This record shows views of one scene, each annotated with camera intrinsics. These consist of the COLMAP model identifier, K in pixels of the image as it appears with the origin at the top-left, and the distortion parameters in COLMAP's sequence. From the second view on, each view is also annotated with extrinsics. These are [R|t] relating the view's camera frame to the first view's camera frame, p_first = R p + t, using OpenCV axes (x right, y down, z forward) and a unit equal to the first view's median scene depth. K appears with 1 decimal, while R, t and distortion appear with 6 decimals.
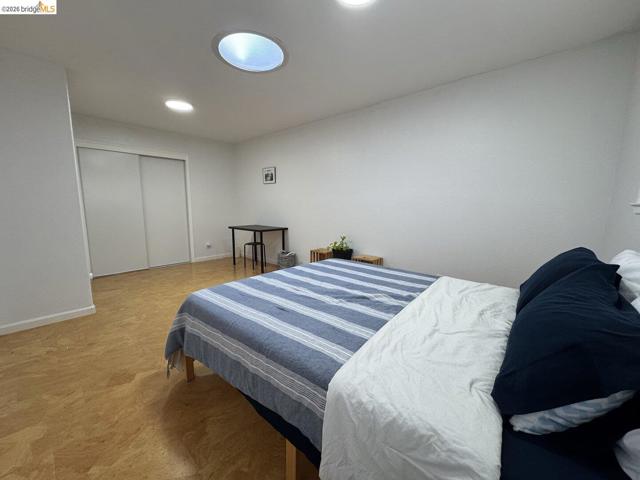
lens RADIAL K [[255.7, 0, 322.3], [0, 255.7, 238.3], [0, 0, 1]] dist [-0.000601, -0.000464]
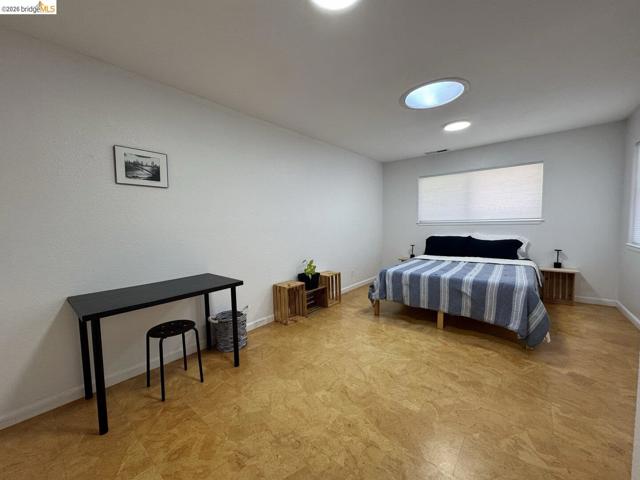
lens RADIAL K [[255.7, 0, 321.8], [0, 255.7, 243.0], [0, 0, 1]] dist [-0.000601, -0.000464]
pose [[-0.023400, -0.084486, 0.996150, -1.218902], [0.154240, 0.984187, 0.087095, -0.211557], [-0.987756, 0.155685, -0.009999, 1.361466]]
